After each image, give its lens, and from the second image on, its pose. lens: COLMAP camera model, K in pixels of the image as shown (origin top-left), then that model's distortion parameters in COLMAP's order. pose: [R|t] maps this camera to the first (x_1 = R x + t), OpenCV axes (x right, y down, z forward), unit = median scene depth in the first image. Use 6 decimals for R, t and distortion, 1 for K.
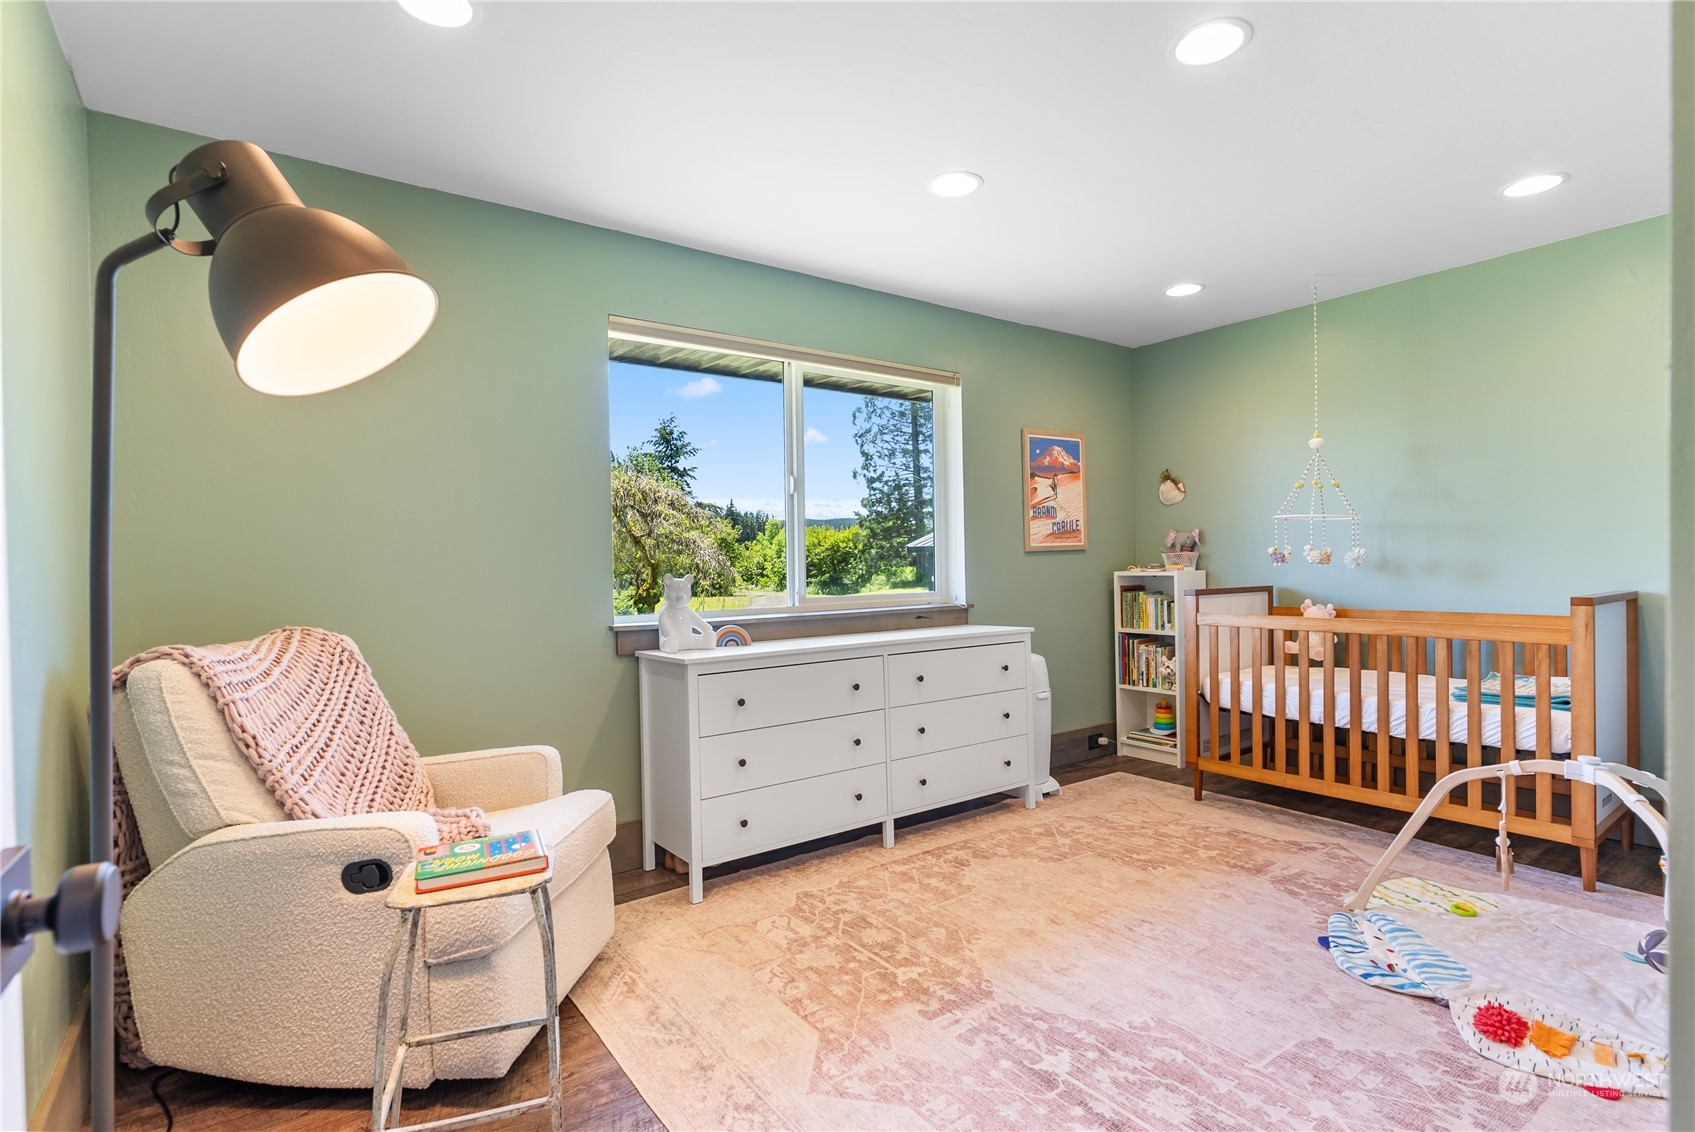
lens RADIAL K [[818.7, 0, 852.0], [0, 818.7, 573.3], [0, 0, 1]] dist [-0.004844, -0.000493]
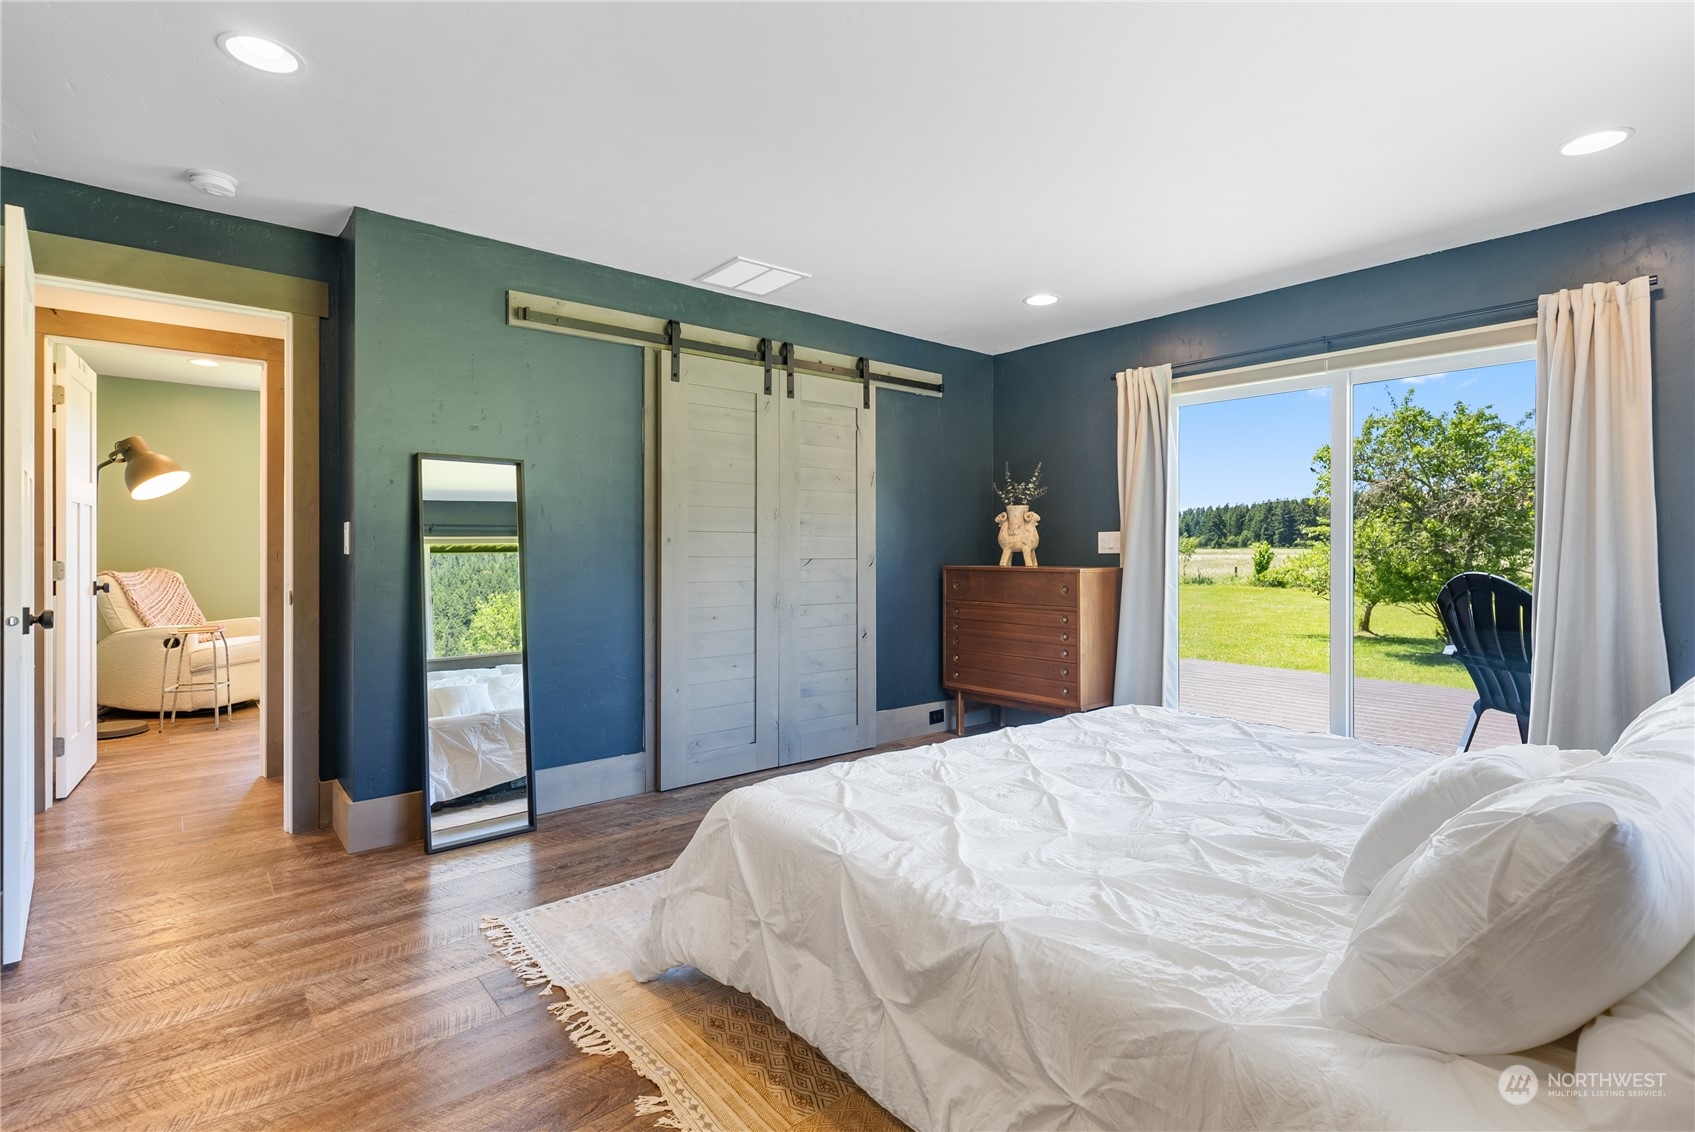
lens RADIAL K [[818.7, 0, 842.4], [0, 818.7, 552.7], [0, 0, 1]] dist [-0.004844, -0.000493]
pose [[0.997045, 0.017996, 0.074682, 1.647613], [-0.018046, 0.999837, -0.000006, -0.024151], [-0.074670, -0.001341, 0.997207, -2.207547]]
